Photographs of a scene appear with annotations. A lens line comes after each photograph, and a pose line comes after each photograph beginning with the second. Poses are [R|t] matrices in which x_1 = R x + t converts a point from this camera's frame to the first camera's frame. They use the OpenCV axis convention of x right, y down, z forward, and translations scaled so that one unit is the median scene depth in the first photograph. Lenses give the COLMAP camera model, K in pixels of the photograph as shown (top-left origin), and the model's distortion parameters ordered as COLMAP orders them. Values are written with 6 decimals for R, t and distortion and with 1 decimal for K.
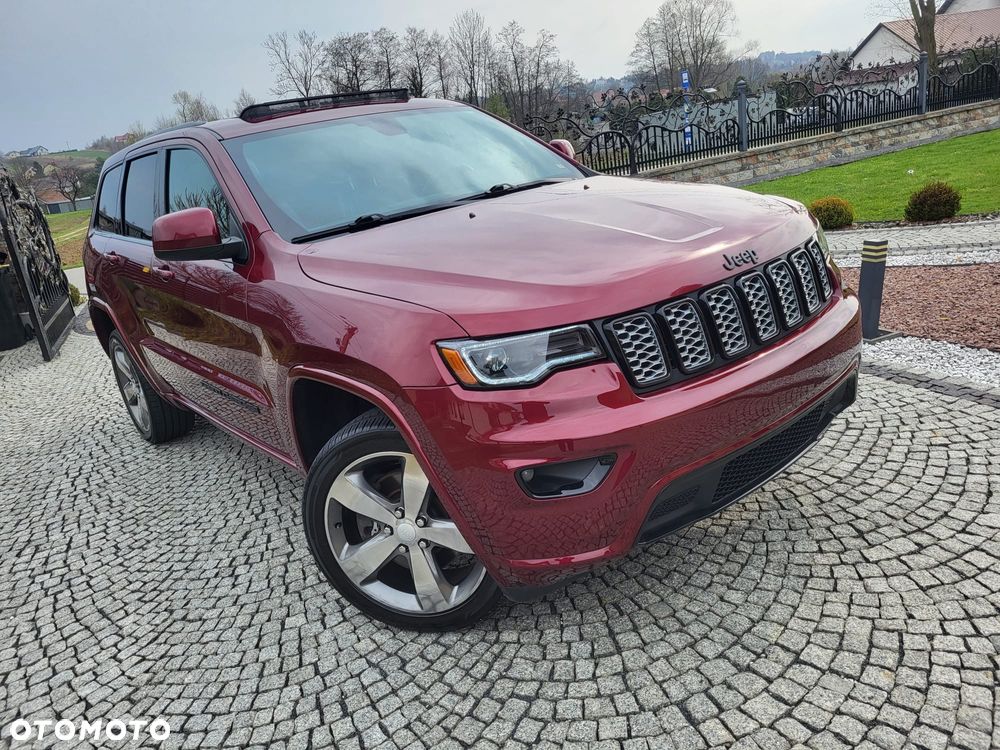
lens RADIAL K [[763.2, 0, 485.1], [0, 763.2, 371.0], [0, 0, 1]] dist [0.050727, -0.042332]
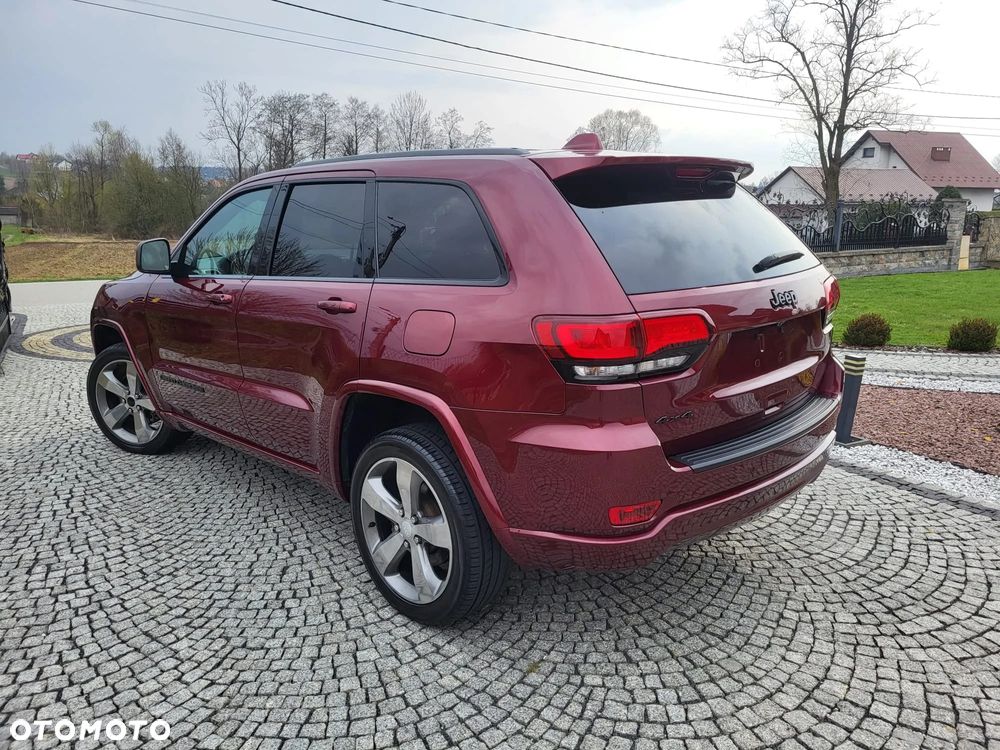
lens RADIAL K [[763.2, 0, 499.1], [0, 763.2, 376.9], [0, 0, 1]] dist [0.050727, -0.042332]
pose [[0.984152, 0.118002, 0.132363, -0.265706], [-0.105334, 0.989501, -0.098955, 0.046436], [-0.142650, 0.083445, 0.986249, -0.057772]]
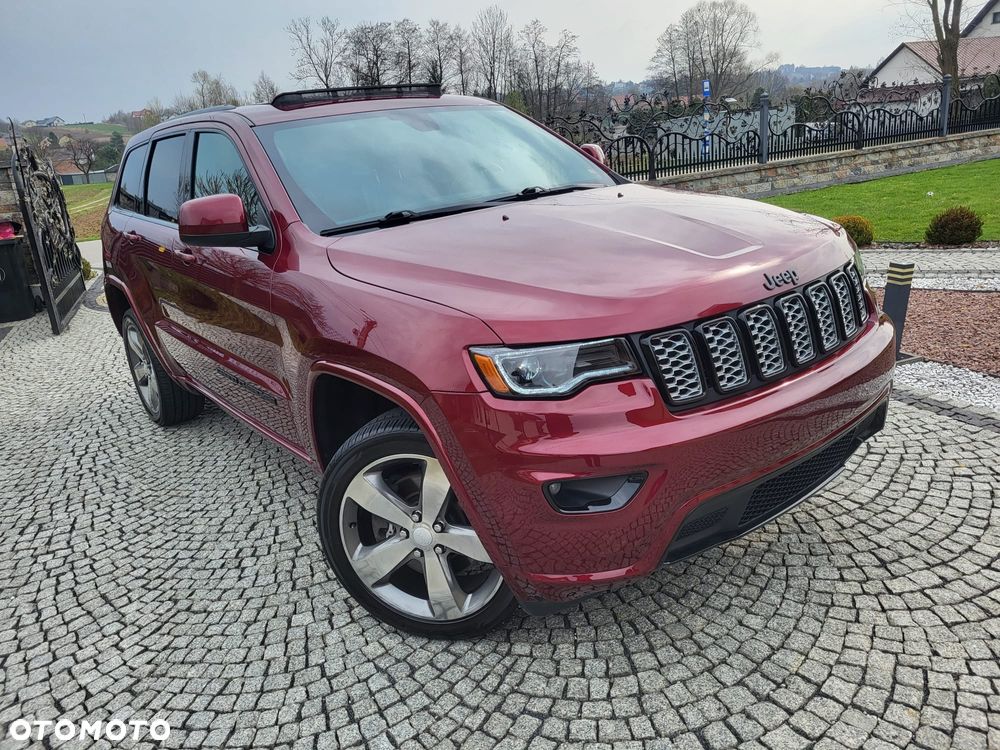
lens RADIAL K [[763.2, 0, 489.2], [0, 763.2, 362.9], [0, 0, 1]] dist [0.050727, -0.042332]
pose [[0.998391, 0.056702, 0.000523, -0.028770], [-0.056699, 0.998379, -0.004986, -0.010738], [-0.000804, 0.004949, 0.999987, 0.016673]]
